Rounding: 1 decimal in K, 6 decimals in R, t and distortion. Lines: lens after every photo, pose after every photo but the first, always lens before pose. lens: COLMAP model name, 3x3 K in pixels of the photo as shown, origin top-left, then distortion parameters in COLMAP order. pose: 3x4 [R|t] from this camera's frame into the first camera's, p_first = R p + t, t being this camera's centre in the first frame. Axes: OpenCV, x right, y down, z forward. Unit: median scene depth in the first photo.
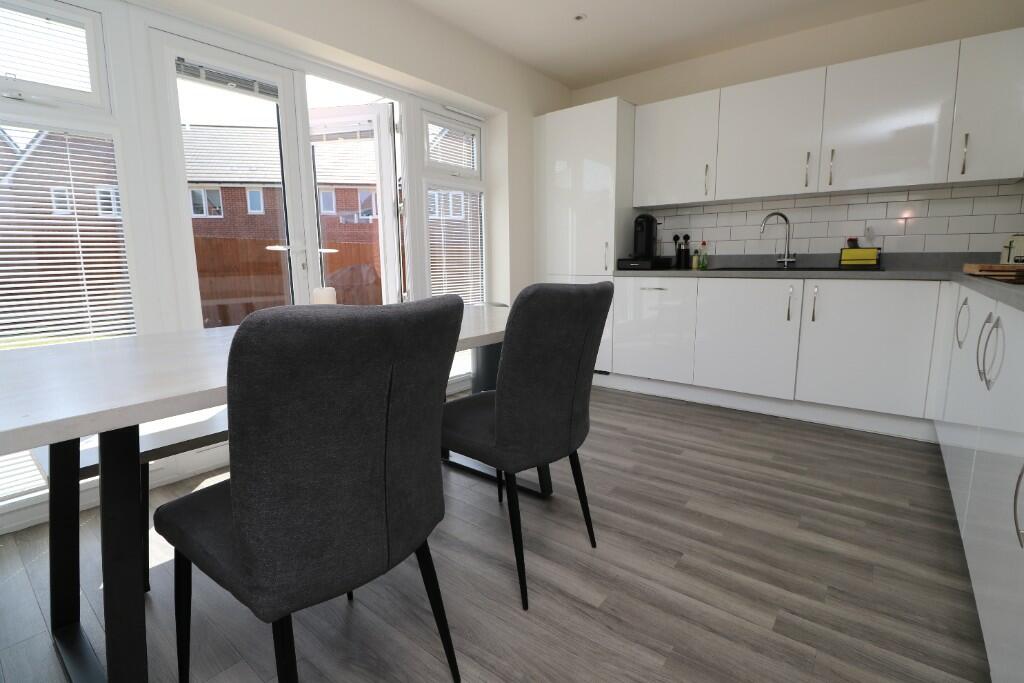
lens RADIAL K [[477.8, 0, 514.7], [0, 477.8, 335.8], [0, 0, 1]] dist [-0.000024, -0.010505]
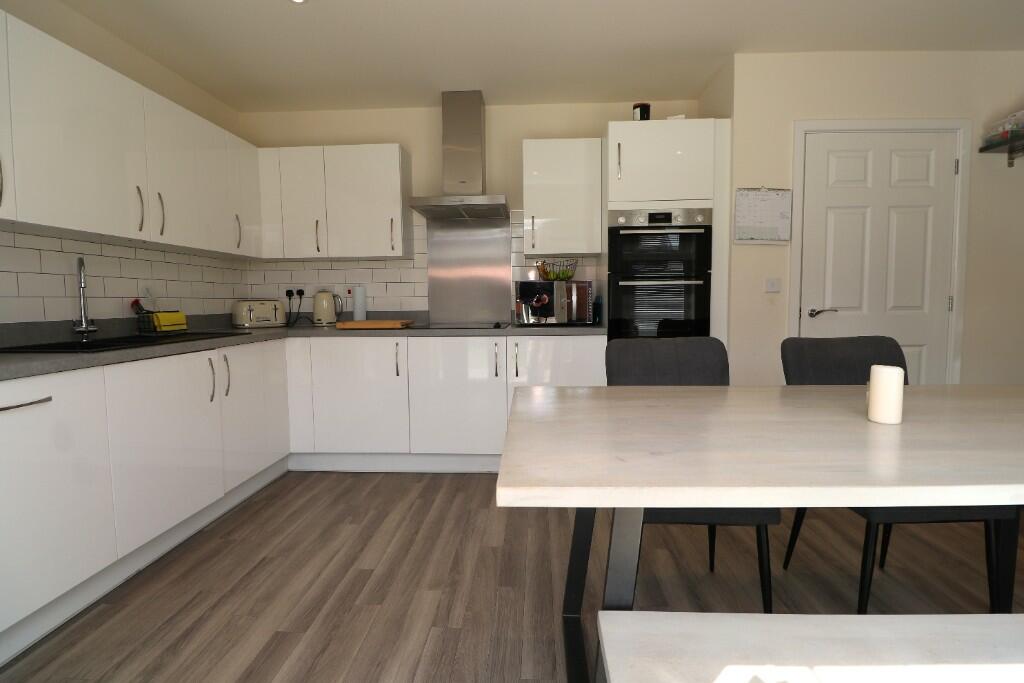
lens RADIAL K [[477.8, 0, 514.7], [0, 477.8, 335.8], [0, 0, 1]] dist [-0.000024, -0.010505]
pose [[-0.583593, -0.039845, 0.811068, -0.443520], [0.142205, 0.978347, 0.150384, -0.229522], [-0.799498, 0.203101, -0.565290, 1.266924]]
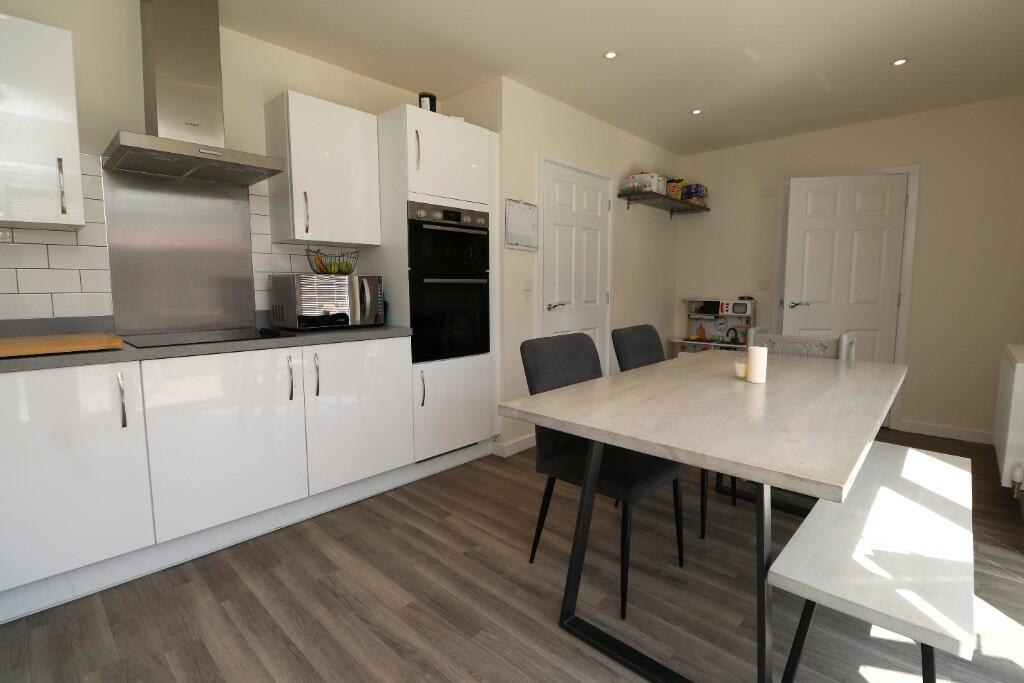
lens RADIAL K [[477.8, 0, 514.7], [0, 477.8, 335.8], [0, 0, 1]] dist [-0.000024, -0.010505]
pose [[-0.996367, 0.006547, 0.084915, 0.075713], [0.027880, 0.967178, 0.252564, -0.295099], [-0.080474, 0.254014, -0.963847, 1.467075]]
